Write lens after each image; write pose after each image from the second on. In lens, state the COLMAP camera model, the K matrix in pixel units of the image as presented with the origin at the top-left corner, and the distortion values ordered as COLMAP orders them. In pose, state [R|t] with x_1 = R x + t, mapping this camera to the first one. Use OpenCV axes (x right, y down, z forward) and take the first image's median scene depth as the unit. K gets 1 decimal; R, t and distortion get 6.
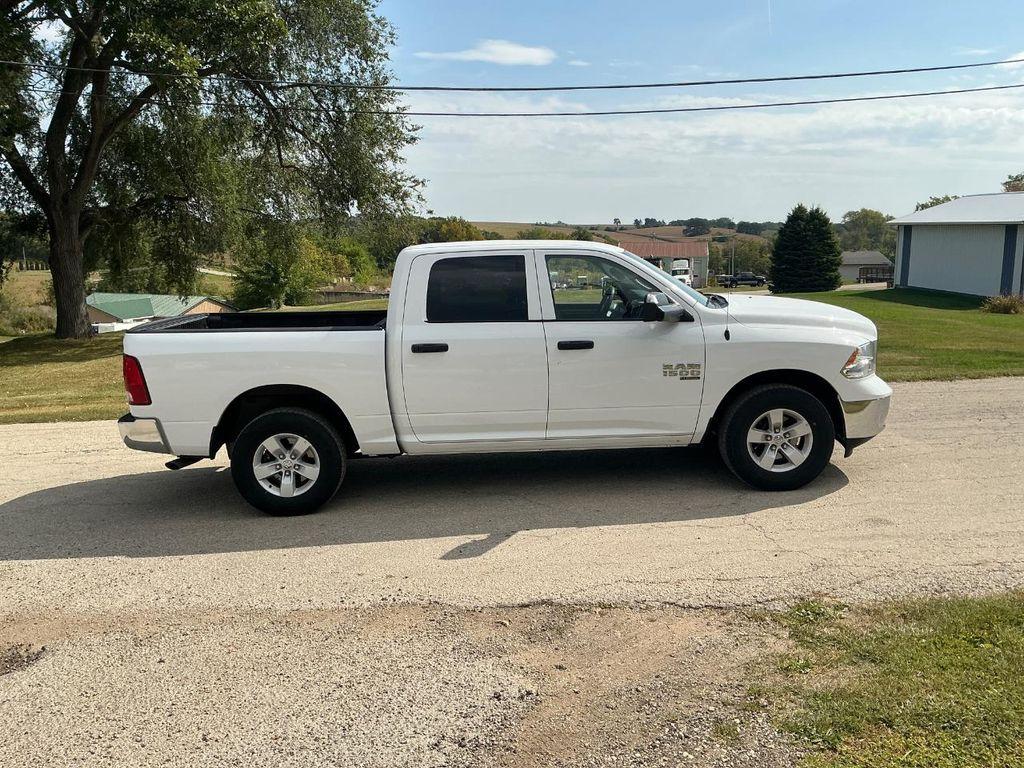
lens RADIAL K [[844.6, 0, 512.2], [0, 844.6, 389.4], [0, 0, 1]] dist [0.125860, -0.246594]
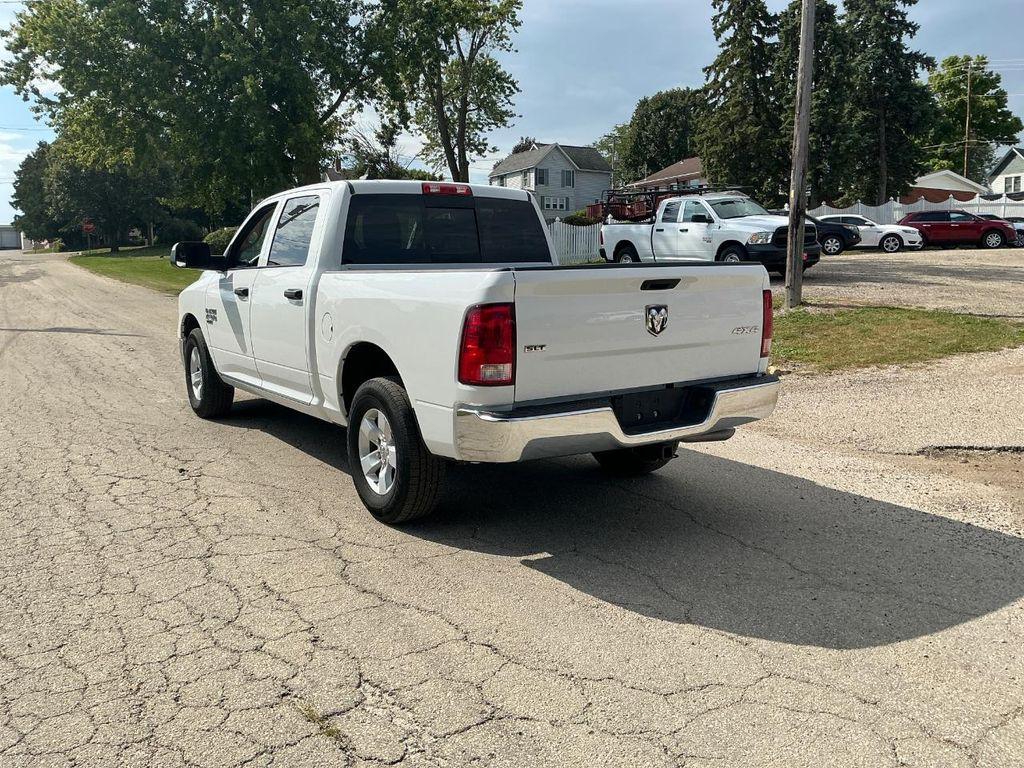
lens RADIAL K [[844.6, 0, 512.2], [0, 844.6, 389.4], [0, 0, 1]] dist [0.125860, -0.246594]
pose [[-0.533139, -0.092516, 0.840954, -0.962552], [0.167672, 0.962731, 0.212213, -0.153821], [-0.829246, 0.254143, -0.497757, 1.565737]]
